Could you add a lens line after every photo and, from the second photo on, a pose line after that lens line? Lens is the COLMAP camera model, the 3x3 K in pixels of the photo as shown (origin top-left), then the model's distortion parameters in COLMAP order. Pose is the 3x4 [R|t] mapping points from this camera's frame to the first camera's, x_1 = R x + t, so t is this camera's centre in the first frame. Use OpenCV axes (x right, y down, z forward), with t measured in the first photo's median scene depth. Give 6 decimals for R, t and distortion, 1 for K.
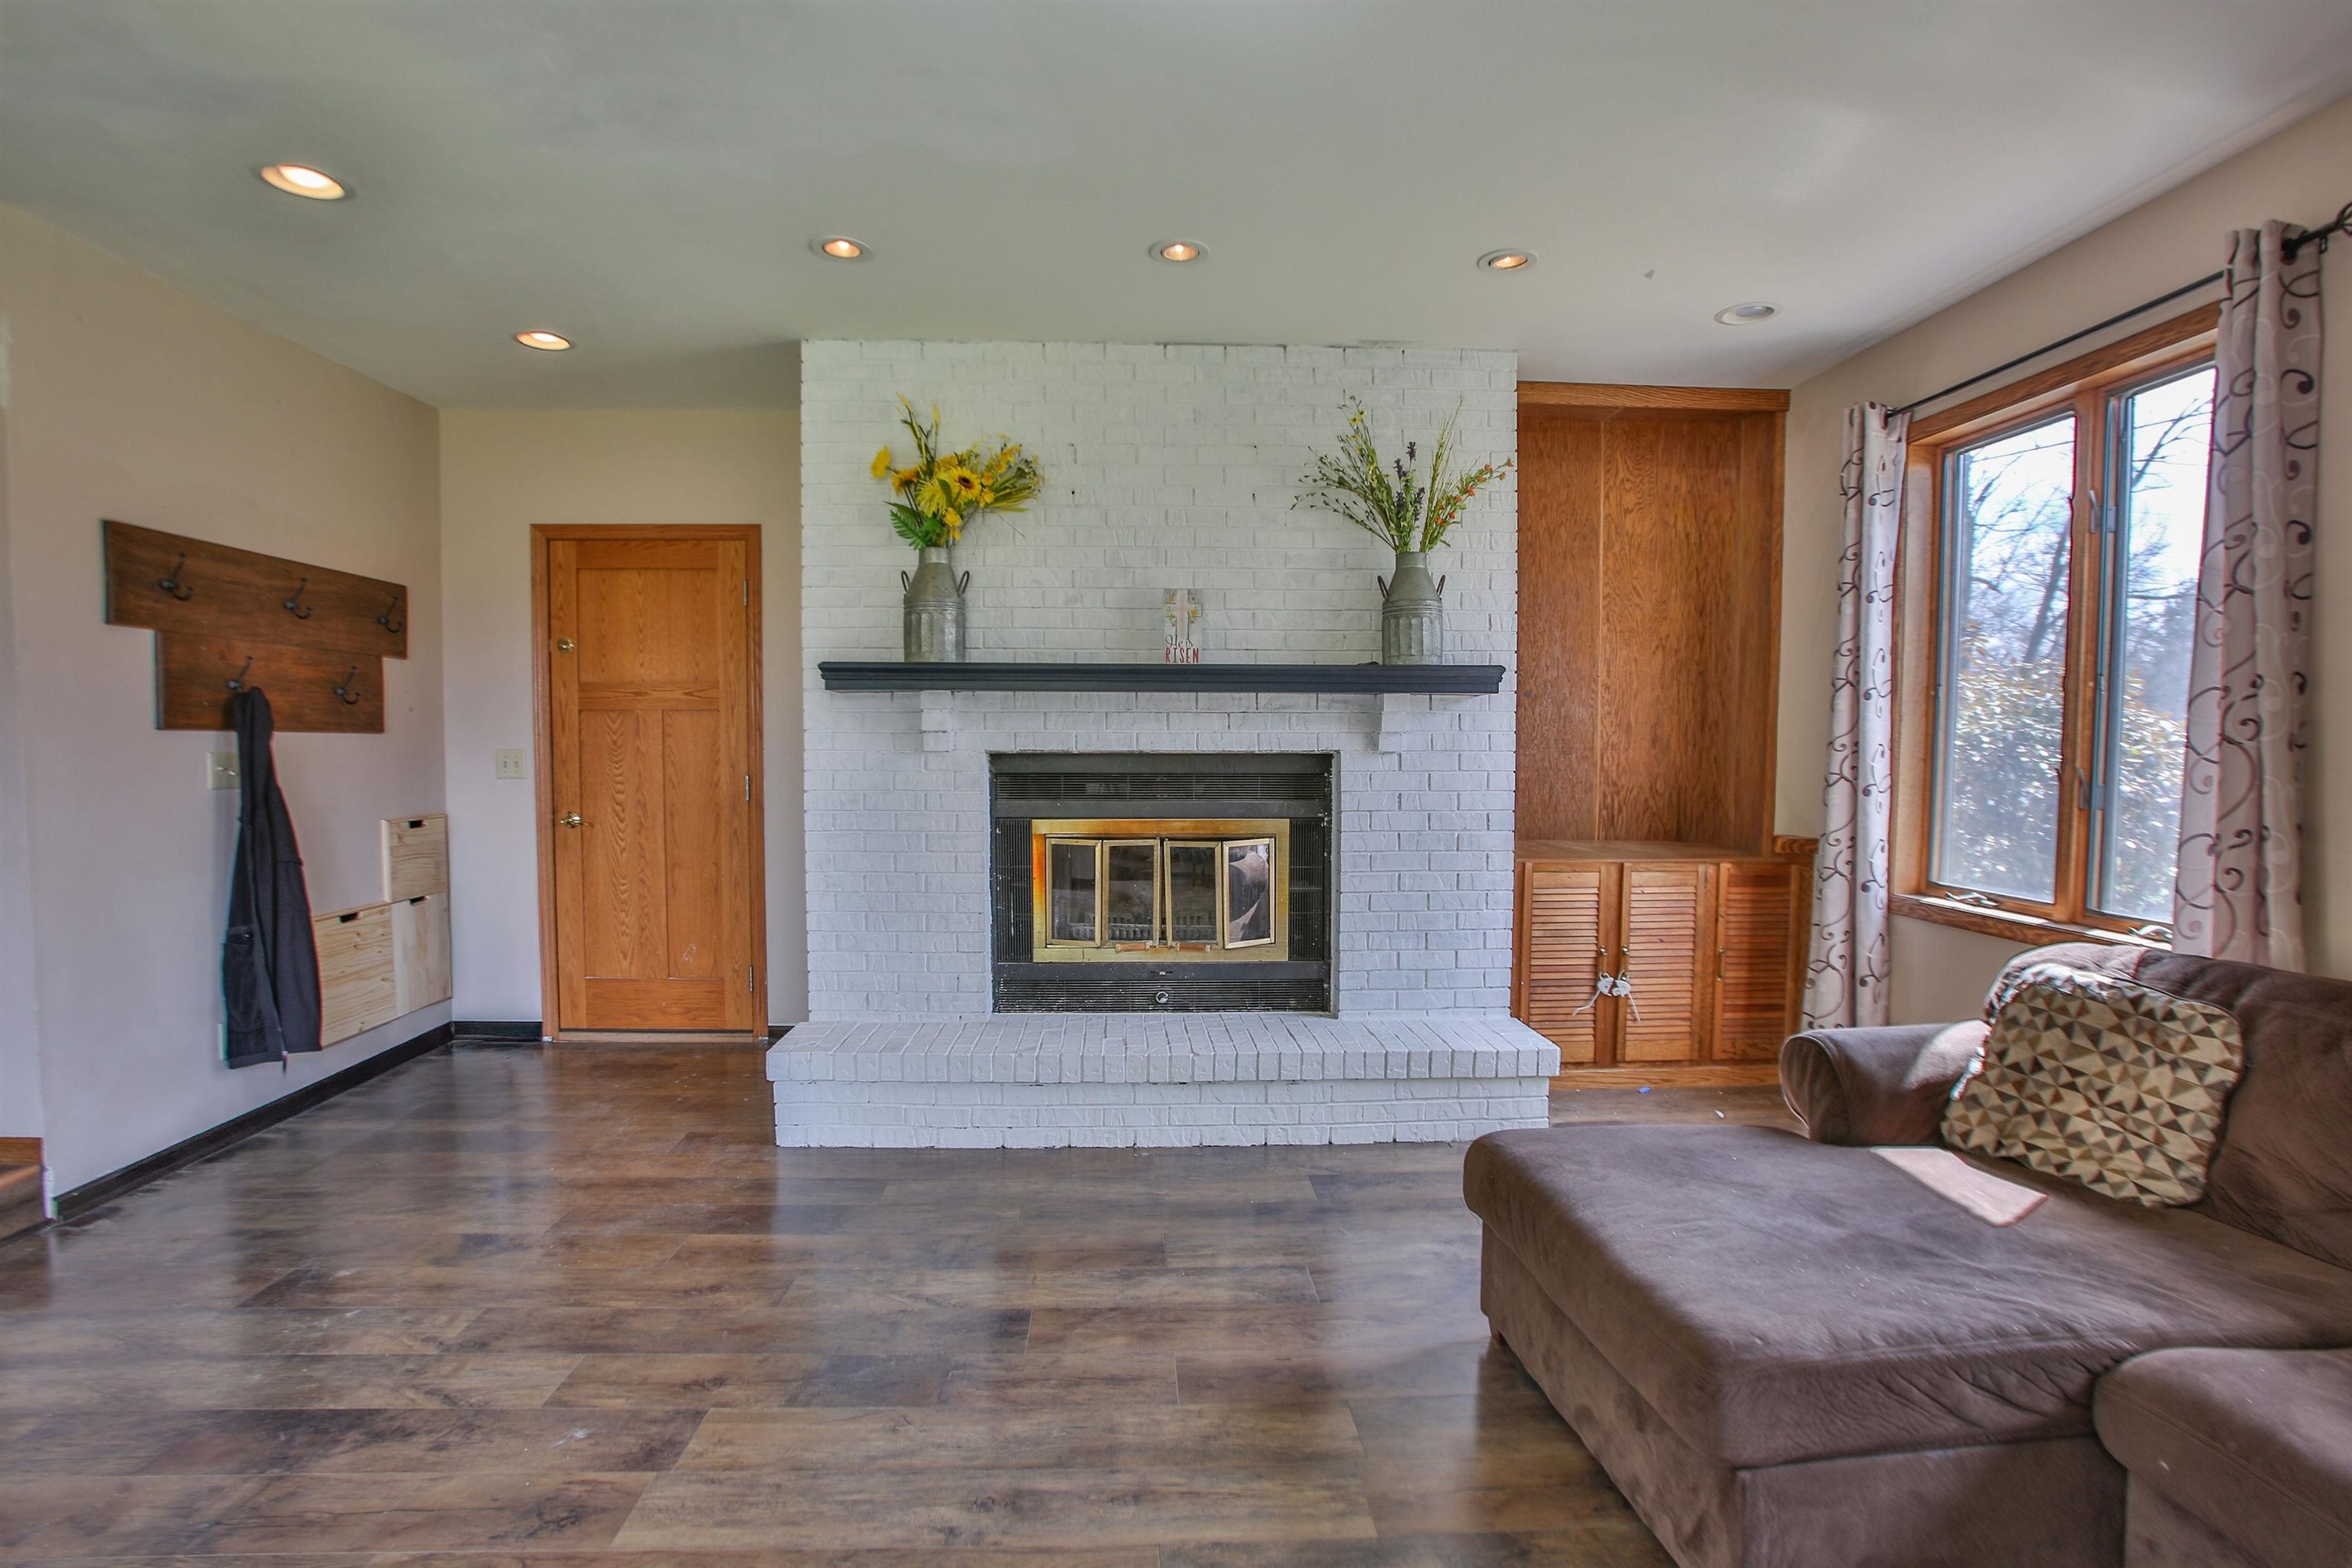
lens RADIAL K [[1133.3, 0, 1173.7], [0, 1133.3, 796.0], [0, 0, 1]] dist [-0.067033, 0.023024]
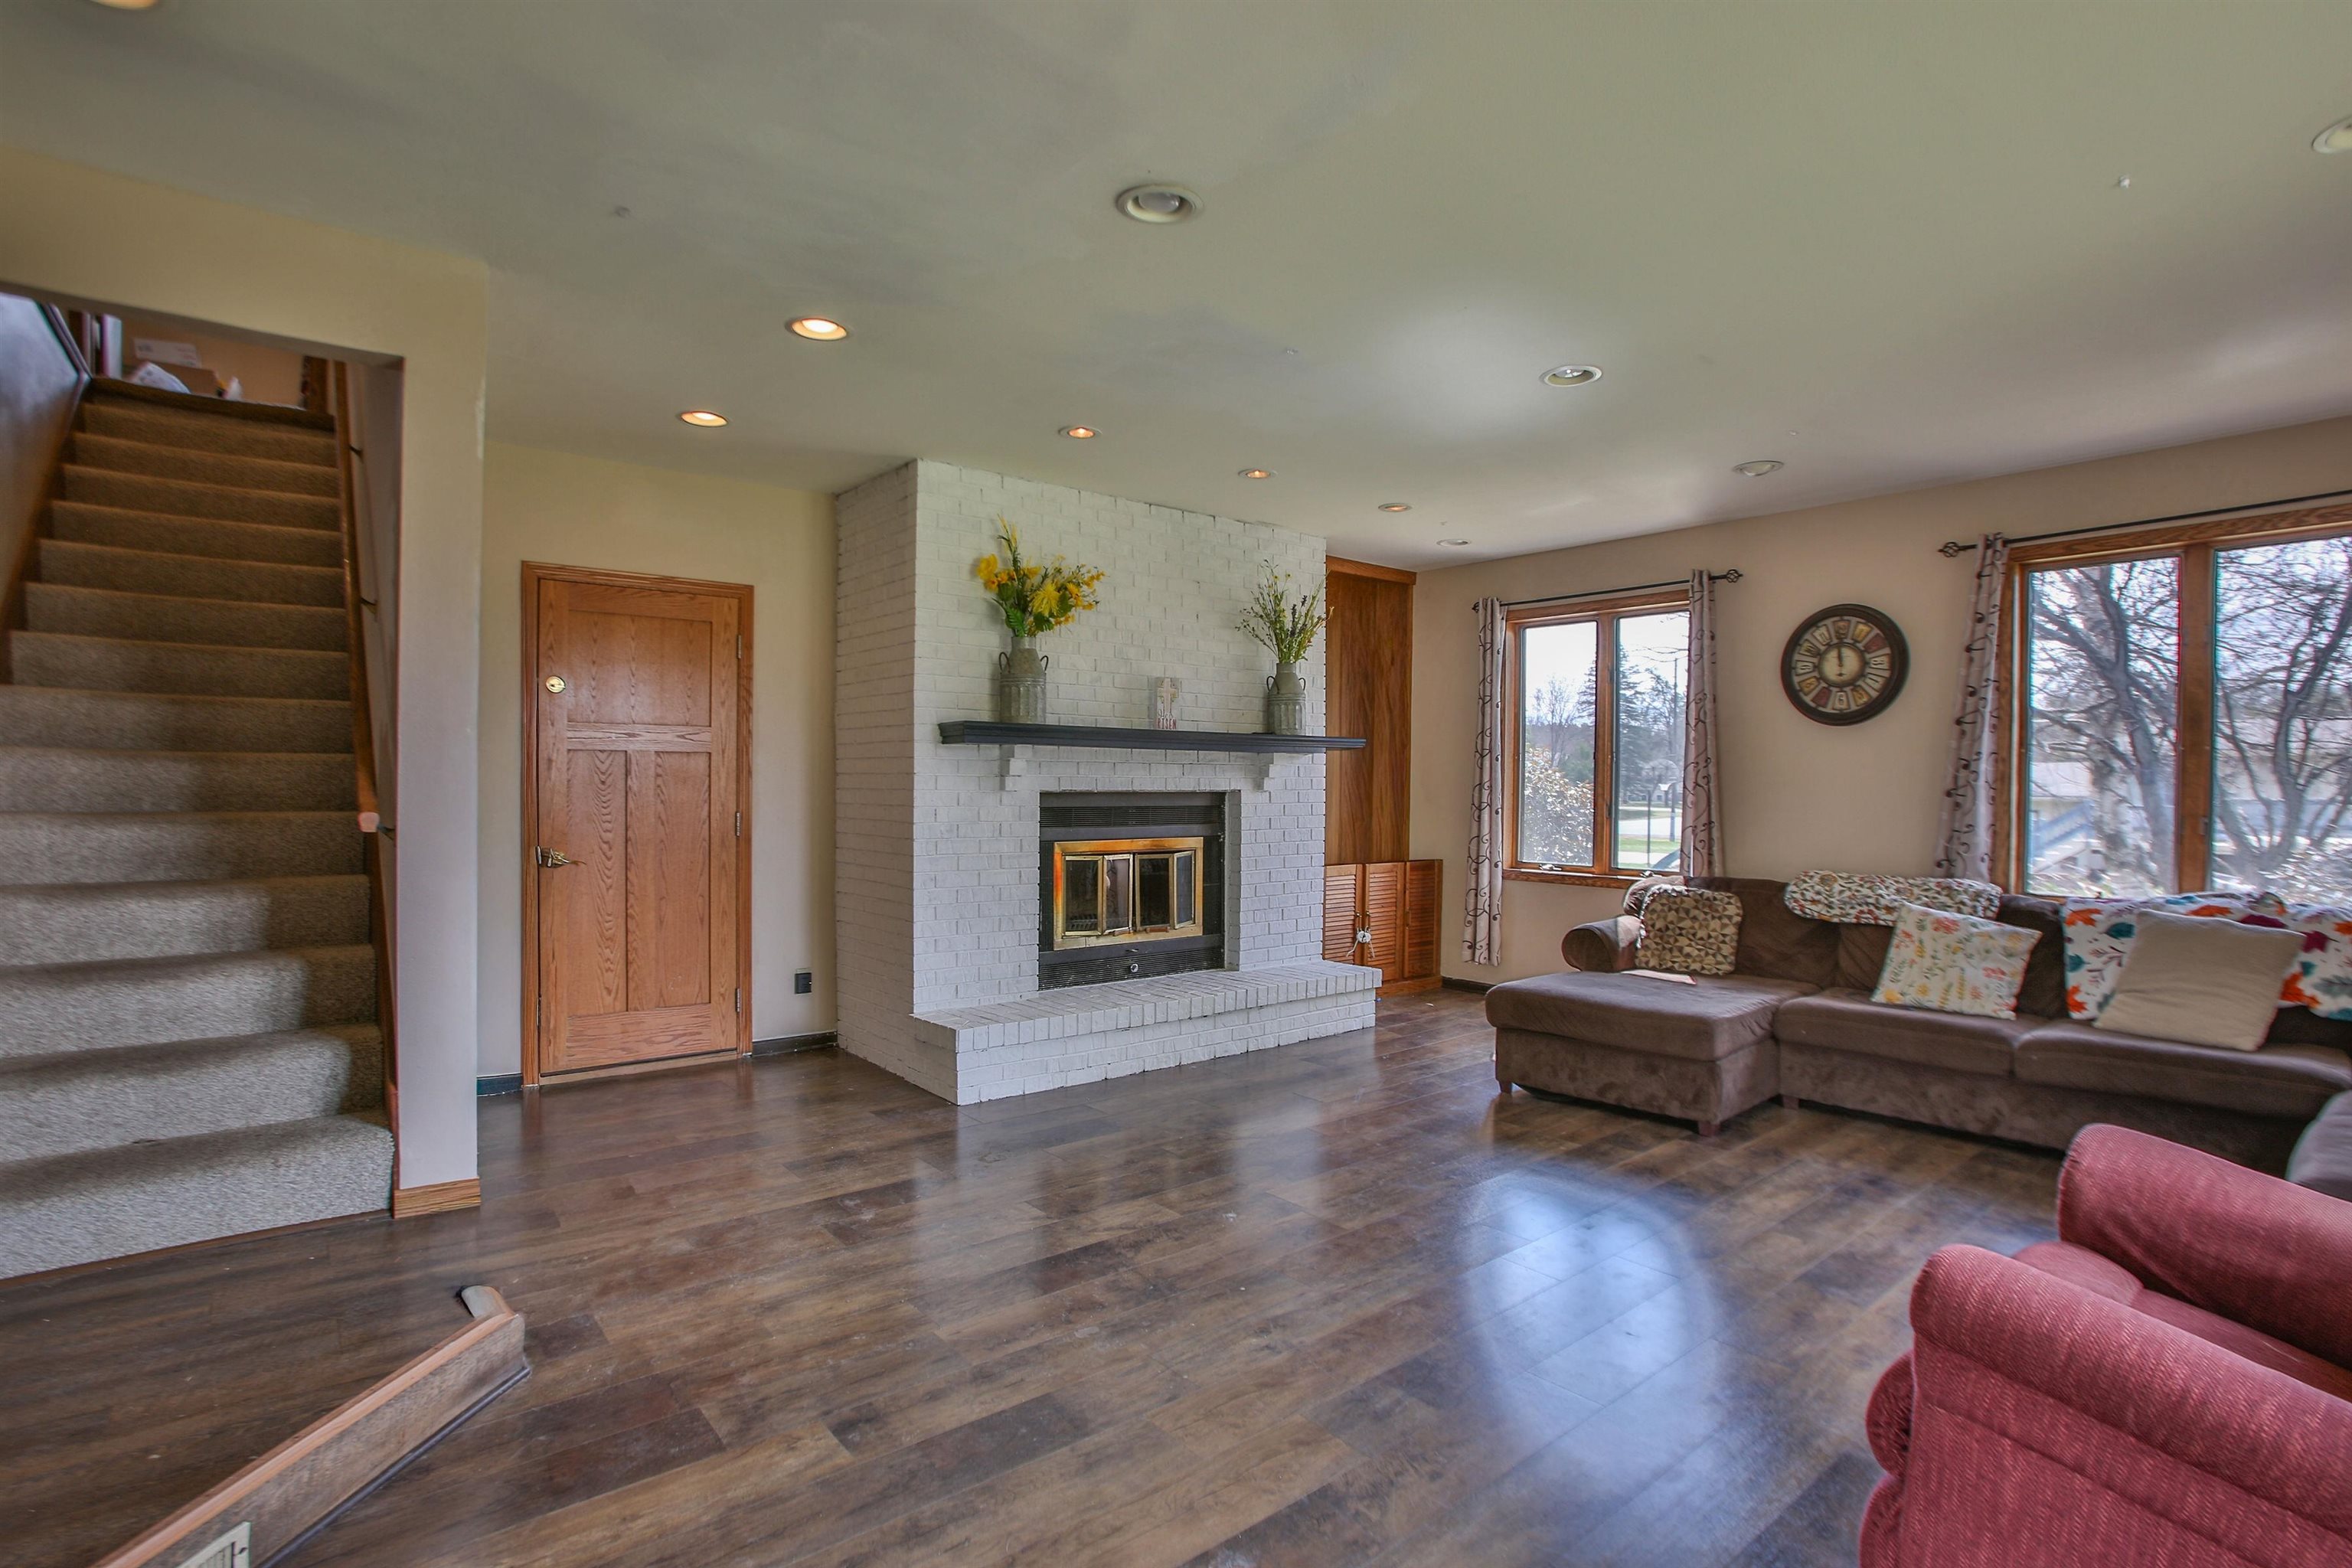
lens RADIAL K [[1133.3, 0, 1177.0], [0, 1133.3, 799.4], [0, 0, 1]] dist [-0.067033, 0.023024]
pose [[0.801273, -0.006459, 0.598264, -0.849738], [0.024327, 0.999467, -0.021791, 0.003221], [-0.597804, 0.032015, 0.801002, -0.157188]]
